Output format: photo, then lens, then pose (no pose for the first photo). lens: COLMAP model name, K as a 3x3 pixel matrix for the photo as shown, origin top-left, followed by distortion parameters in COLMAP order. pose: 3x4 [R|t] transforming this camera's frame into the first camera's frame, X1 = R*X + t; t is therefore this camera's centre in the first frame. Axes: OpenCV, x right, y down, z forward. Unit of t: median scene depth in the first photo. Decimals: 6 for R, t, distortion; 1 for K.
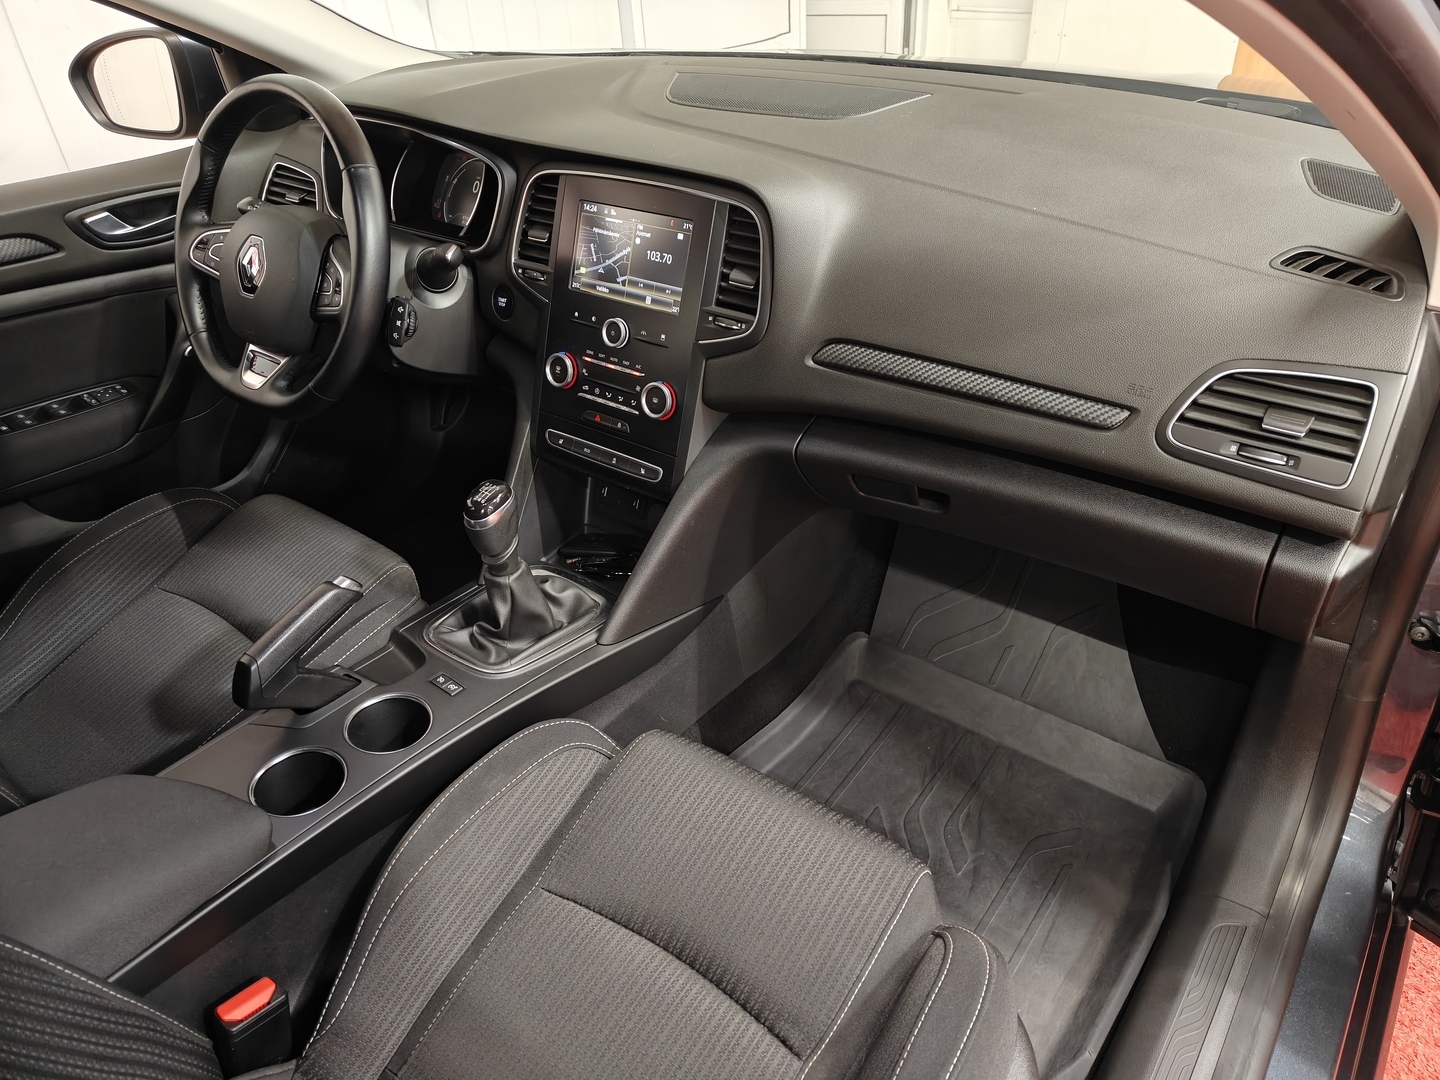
lens RADIAL K [[1007.8, 0, 716.0], [0, 1007.8, 553.6], [0, 0, 1]] dist [0.015546, 0.000987]
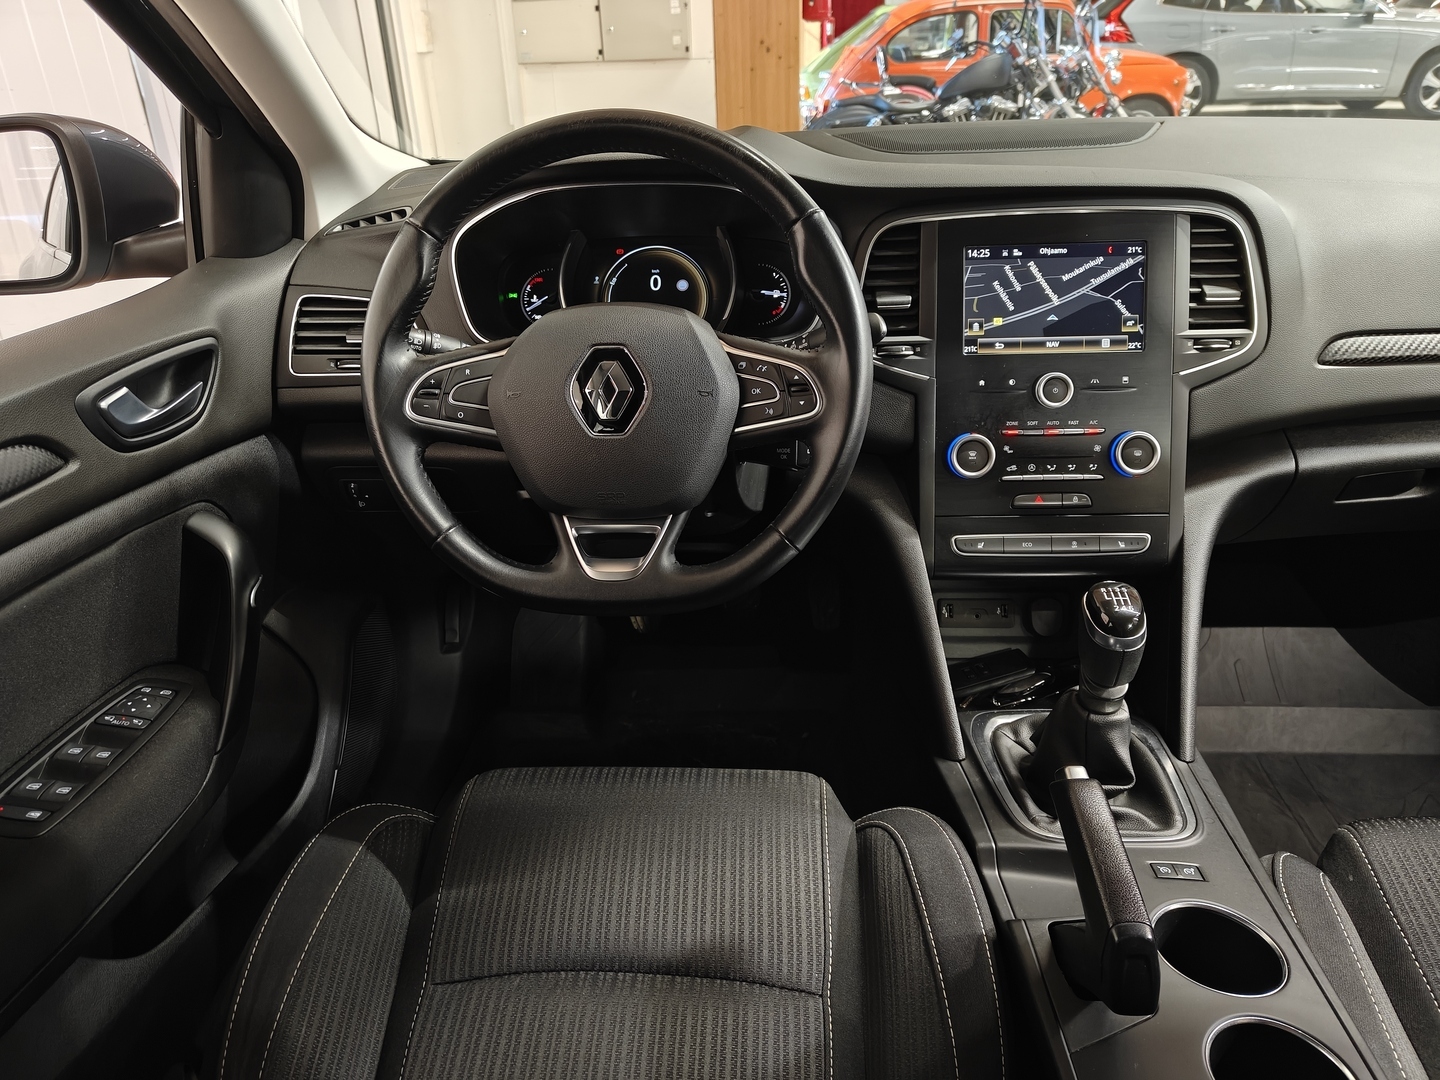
lens RADIAL K [[1001.9, 0, 715.1], [0, 1001.9, 540.9], [0, 0, 1]] dist [0.009370, -0.003705]
pose [[0.822347, -0.229667, 0.520575, -0.757225], [0.319450, 0.943472, -0.088392, -0.115740], [-0.470847, 0.238986, 0.849228, 0.451975]]
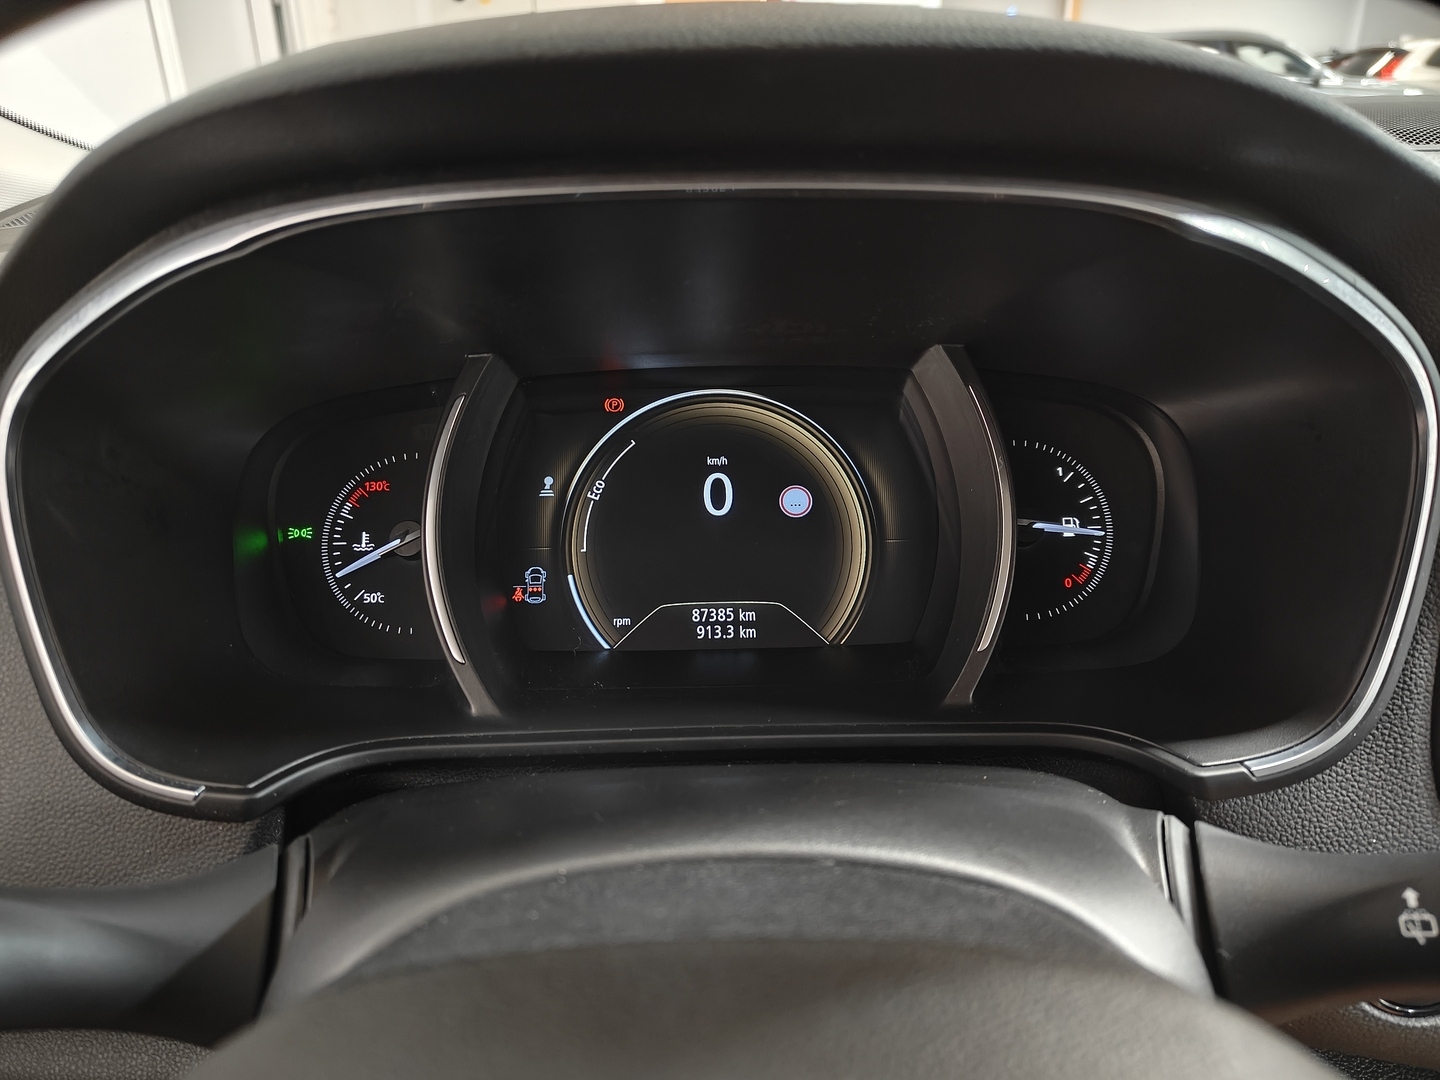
lens RADIAL K [[1007.5, 0, 720.0], [0, 1007.5, 540.0], [0, 0, 1]] dist [-0.000014, -0.008418]
pose [[0.783379, -0.209763, 0.585079, -0.466551], [0.338047, 0.933720, -0.117863, -0.379669], [-0.521577, 0.290115, 0.802366, 0.936667]]
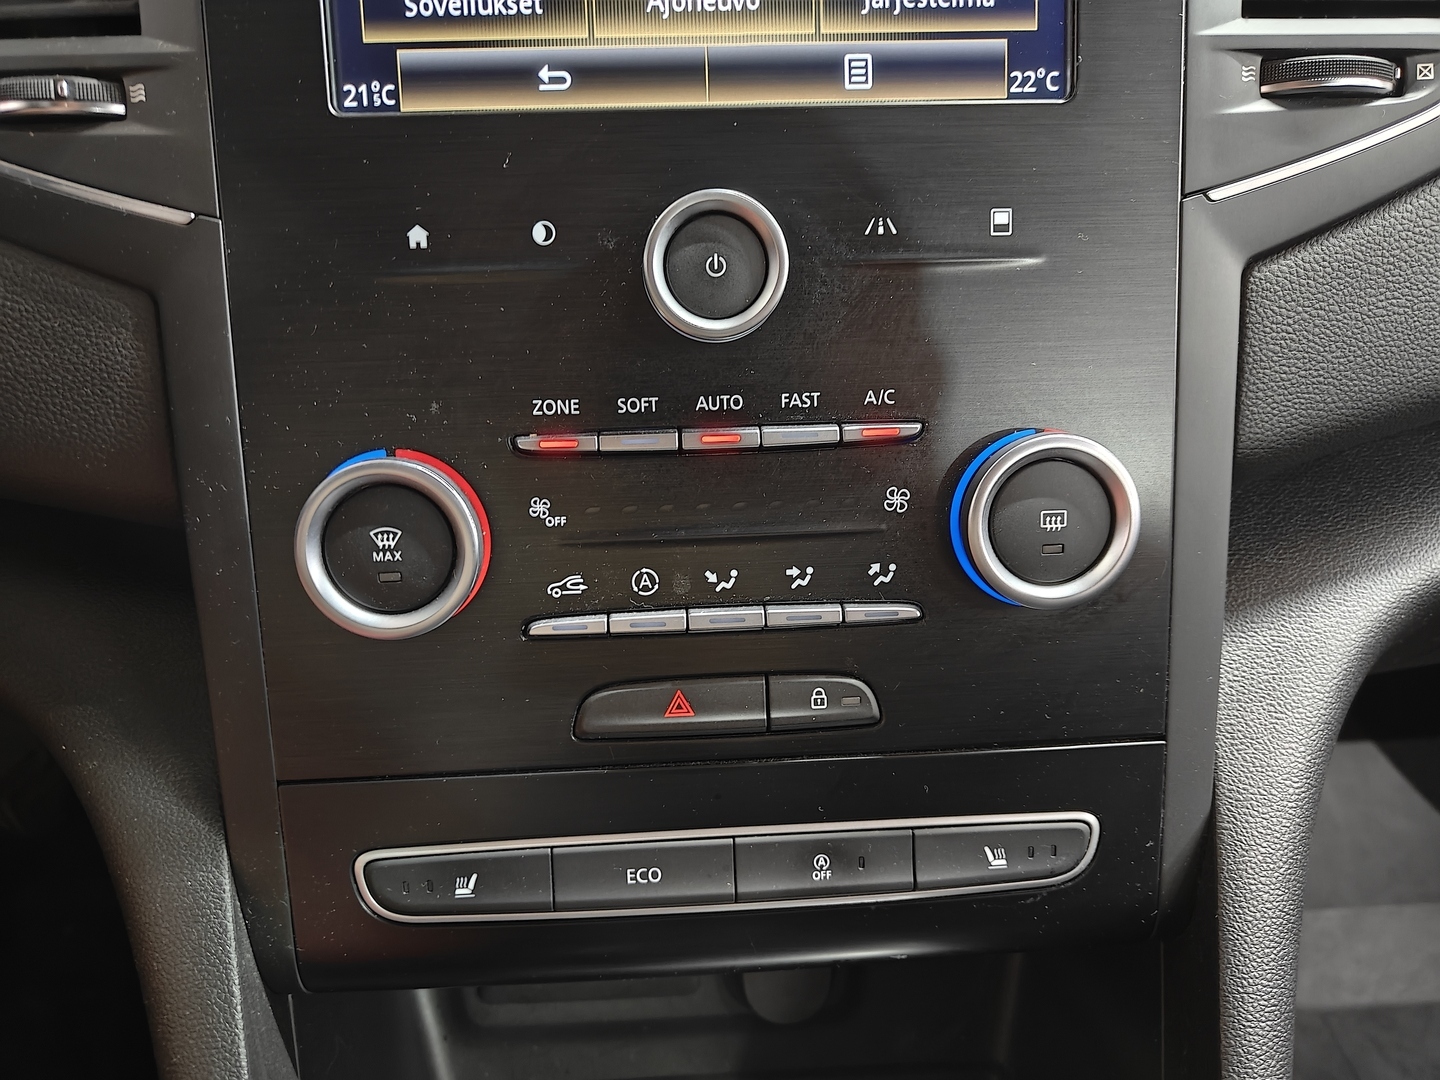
lens RADIAL K [[1035.7, 0, 701.0], [0, 1035.7, 538.2], [0, 0, 1]] dist [0.001857, -0.001356]
pose [[0.754030, -0.282642, 0.592918, -0.229658], [0.354658, 0.934981, -0.005325, -0.164164], [-0.552862, 0.214298, 0.805245, 0.825407]]
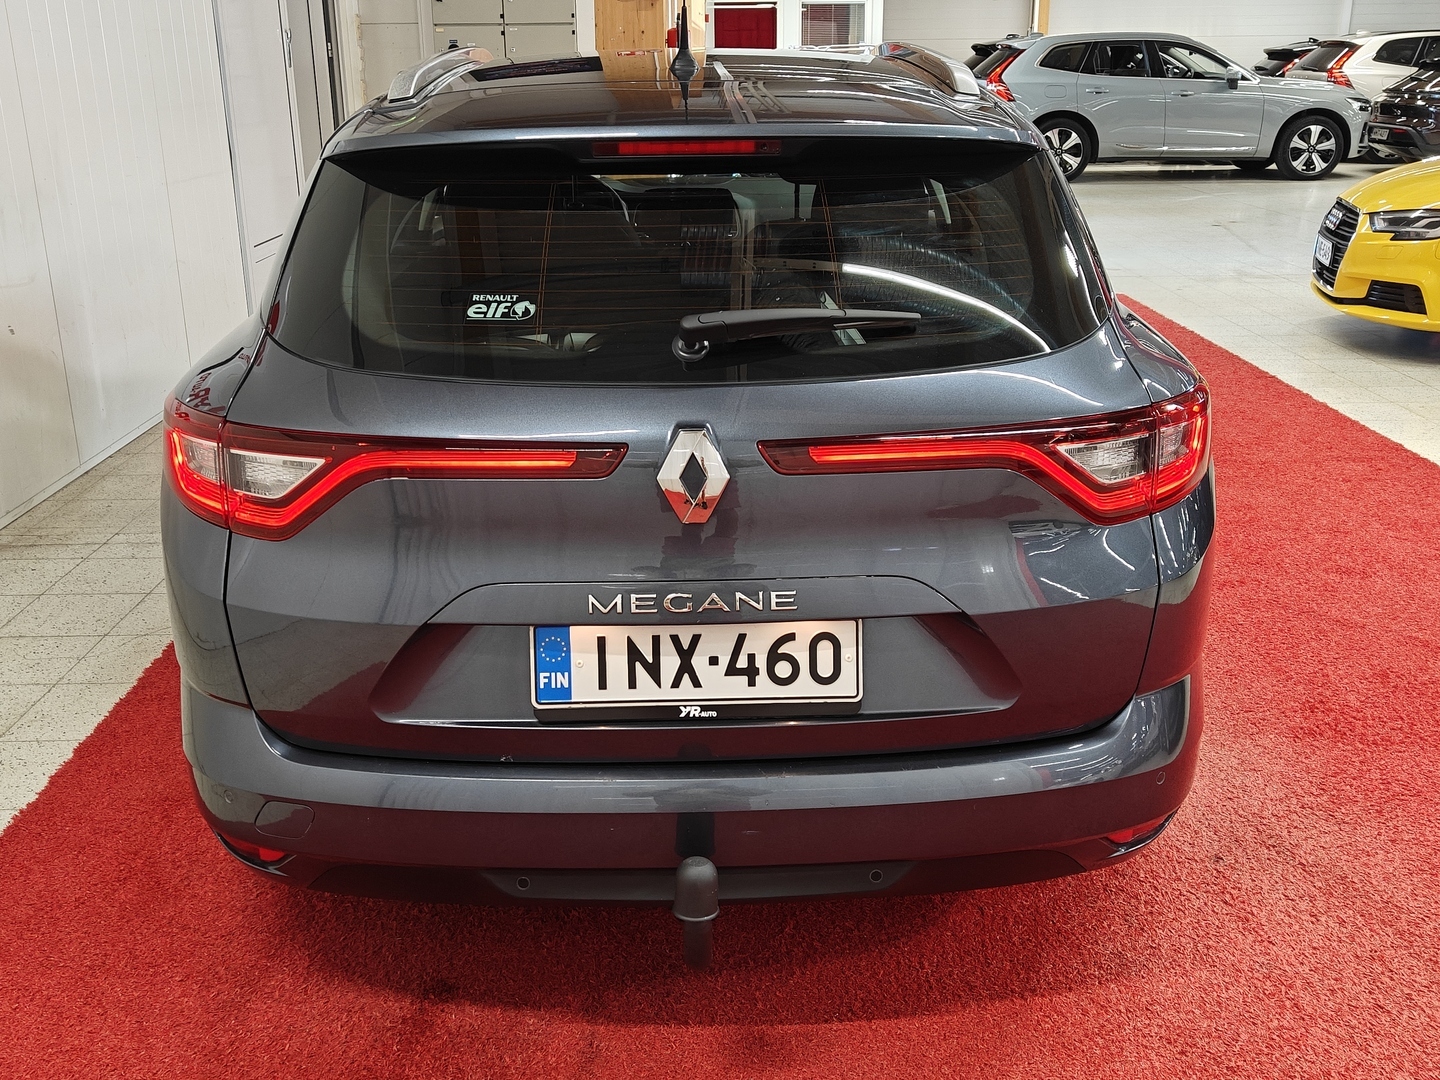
lens RADIAL K [[1430.7, 0, 720.0], [0, 1430.7, 540.0], [0, 0, 1]] dist [0.037562, -0.028250]
pose [[0.773448, -0.155299, 0.614542, -2.714651], [0.337813, 0.921353, -0.192332, 1.393892], [-0.536341, 0.356359, 0.765080, -1.948163]]
